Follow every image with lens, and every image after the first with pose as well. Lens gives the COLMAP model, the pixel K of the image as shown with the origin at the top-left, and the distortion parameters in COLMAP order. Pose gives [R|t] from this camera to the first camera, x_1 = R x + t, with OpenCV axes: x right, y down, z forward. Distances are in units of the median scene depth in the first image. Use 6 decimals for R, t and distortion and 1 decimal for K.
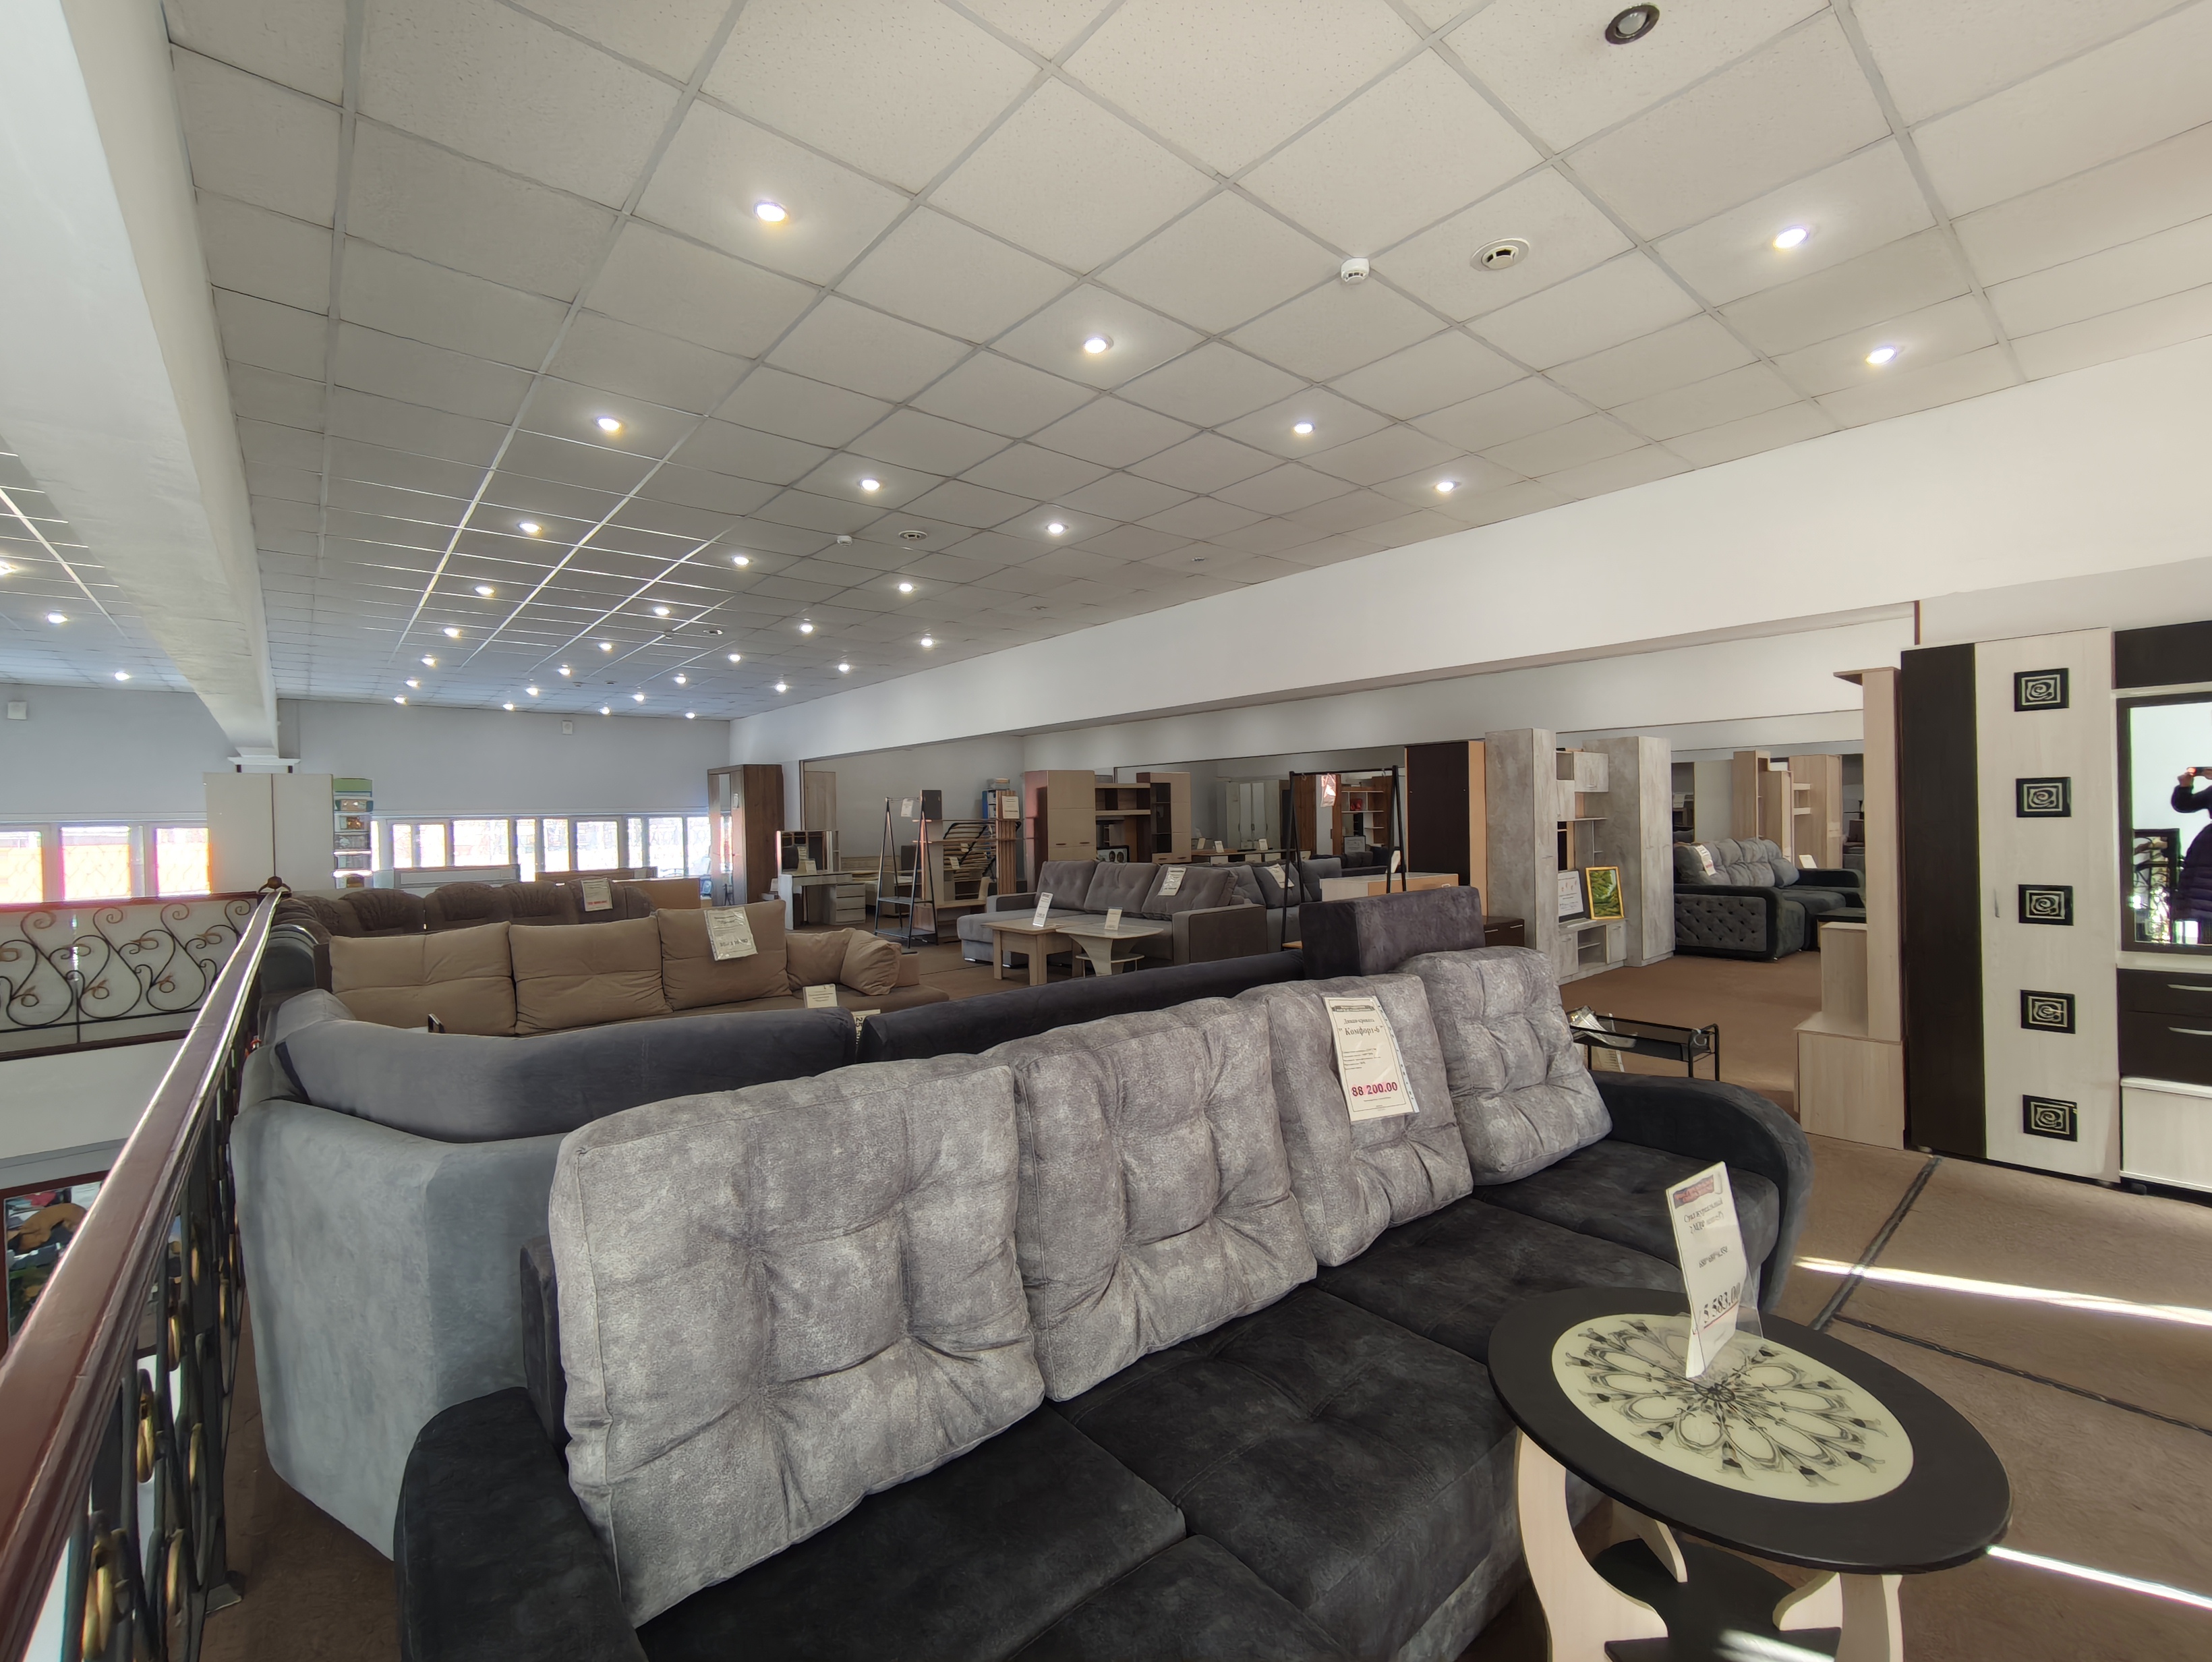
lens RADIAL K [[940.0, 0, 1103.6], [0, 940.0, 821.9], [0, 0, 1]] dist [-0.003902, 0.004567]
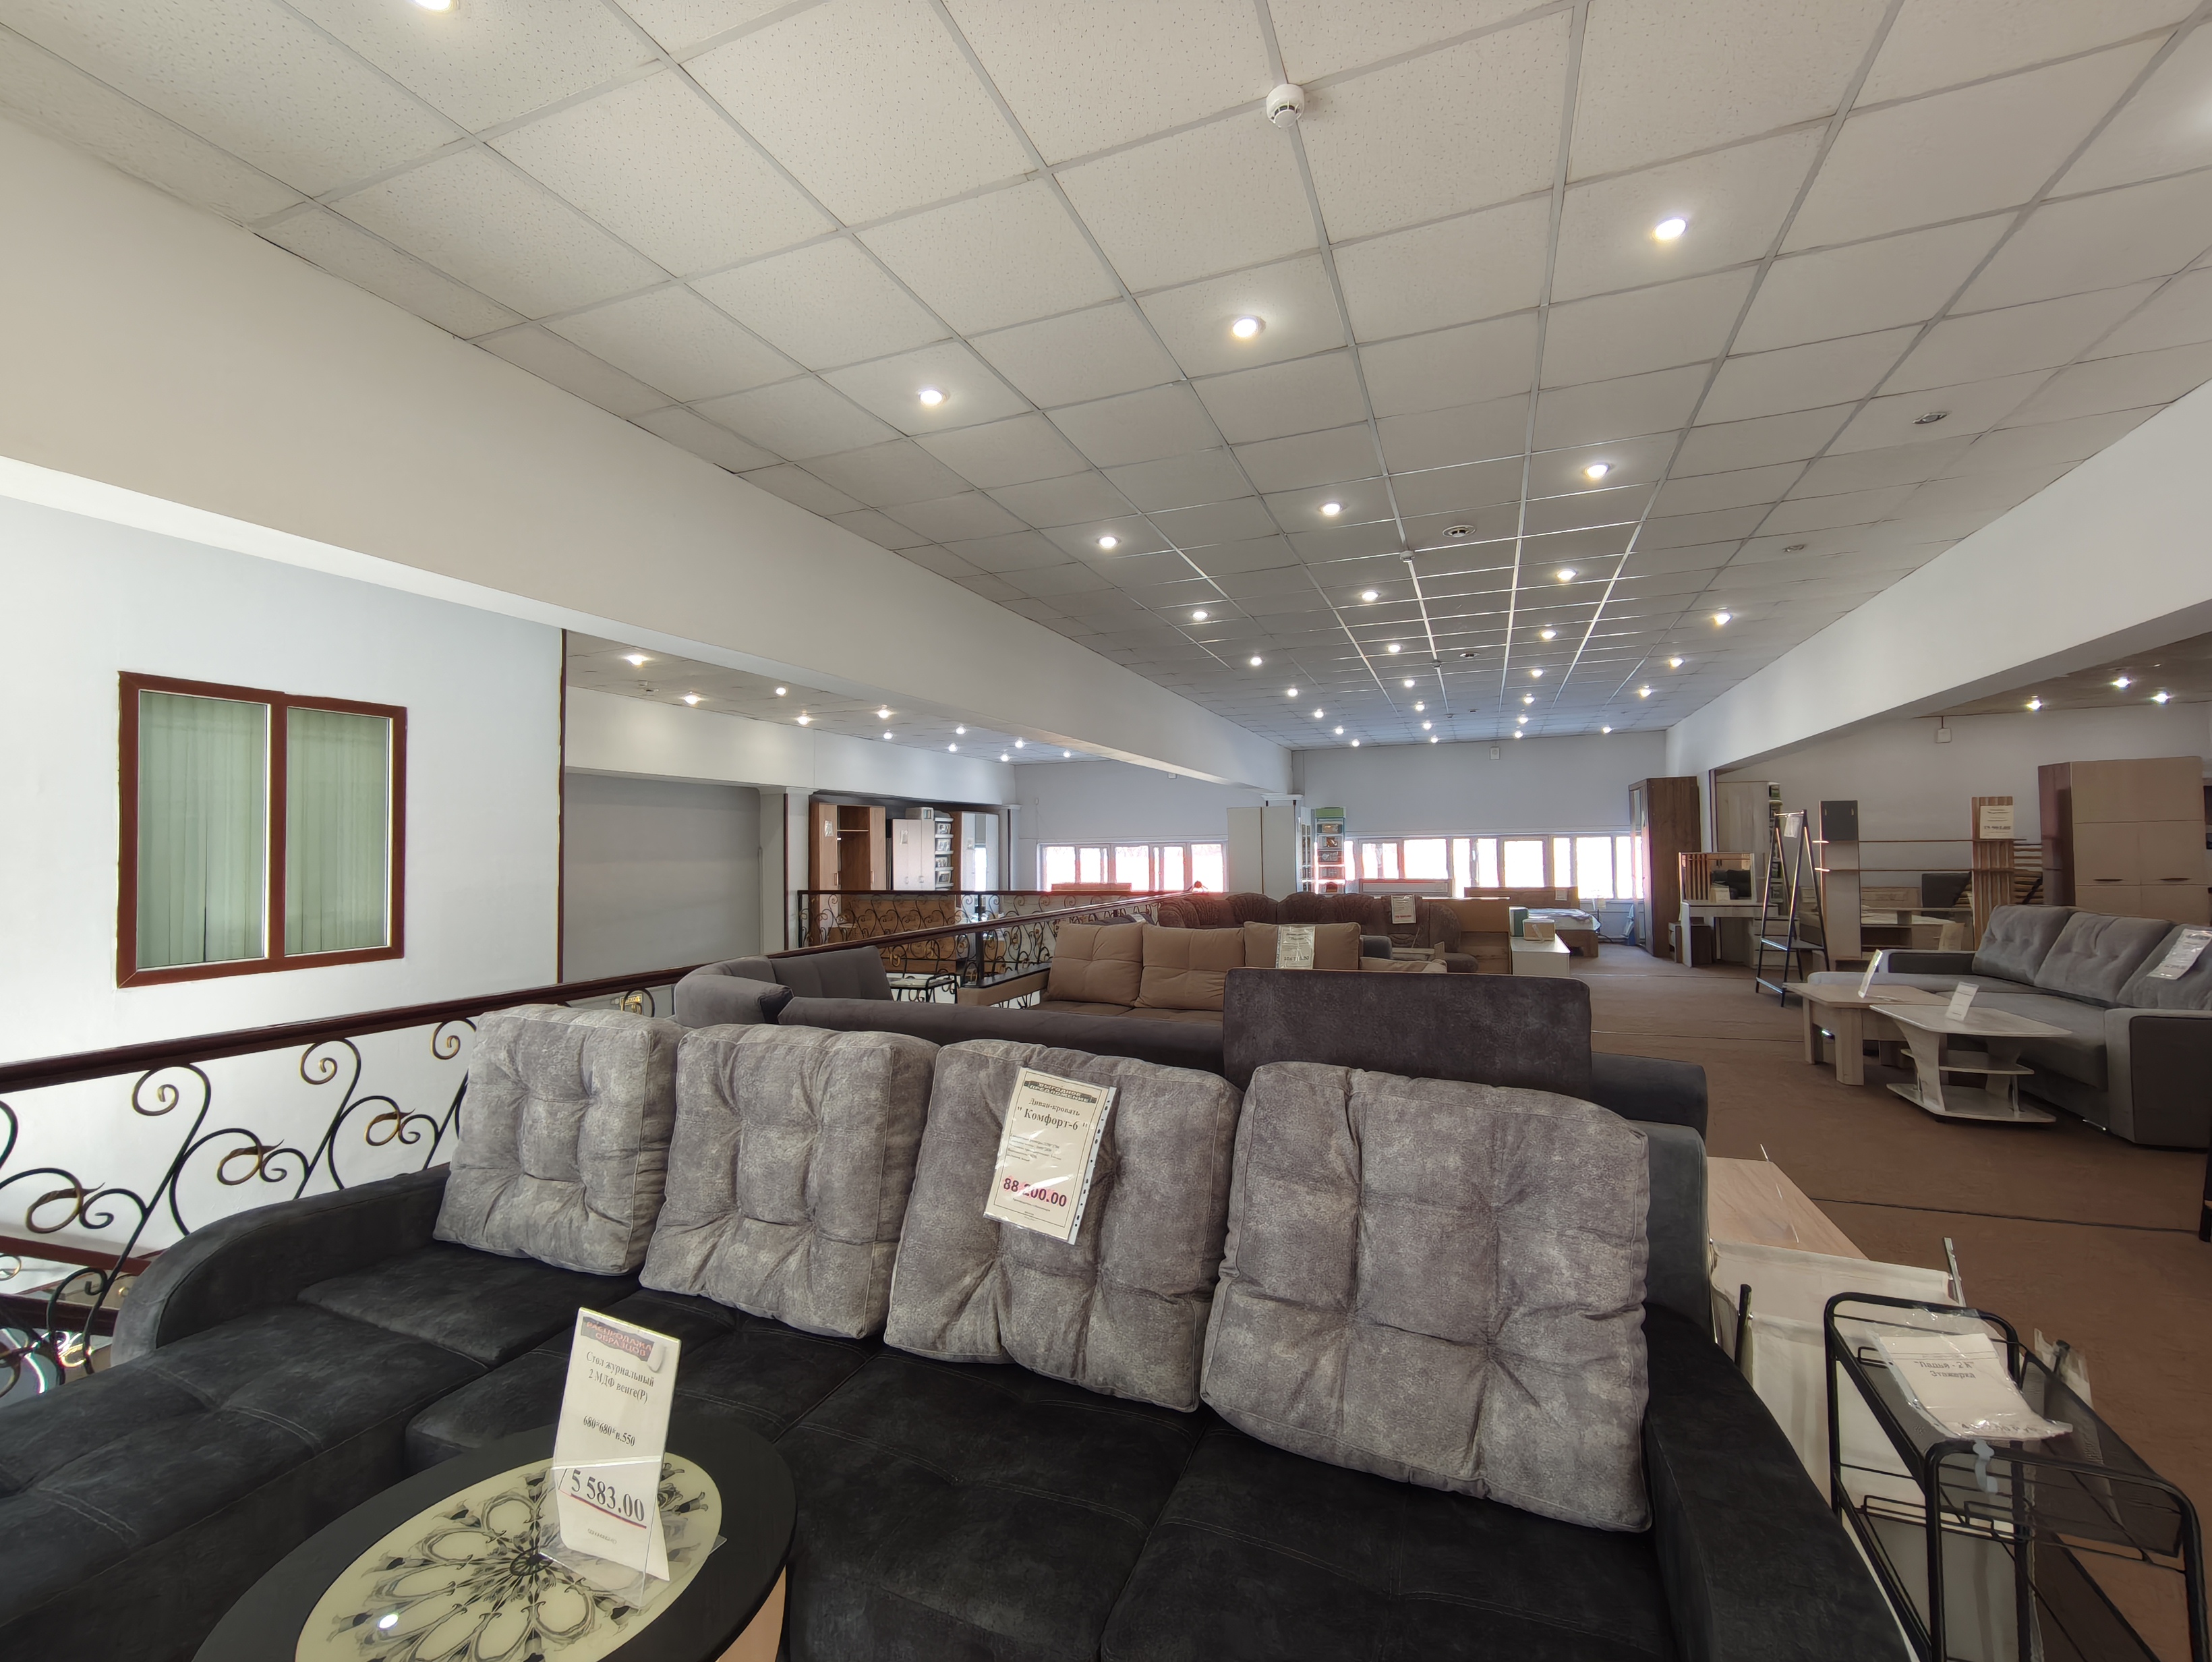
lens RADIAL K [[940.0, 0, 1109.8], [0, 940.0, 825.1], [0, 0, 1]] dist [-0.003902, 0.004567]
pose [[0.462755, -0.012660, -0.886396, 0.510349], [0.000487, 0.999902, -0.014026, -0.011102], [0.886486, 0.006059, 0.462716, 0.331369]]
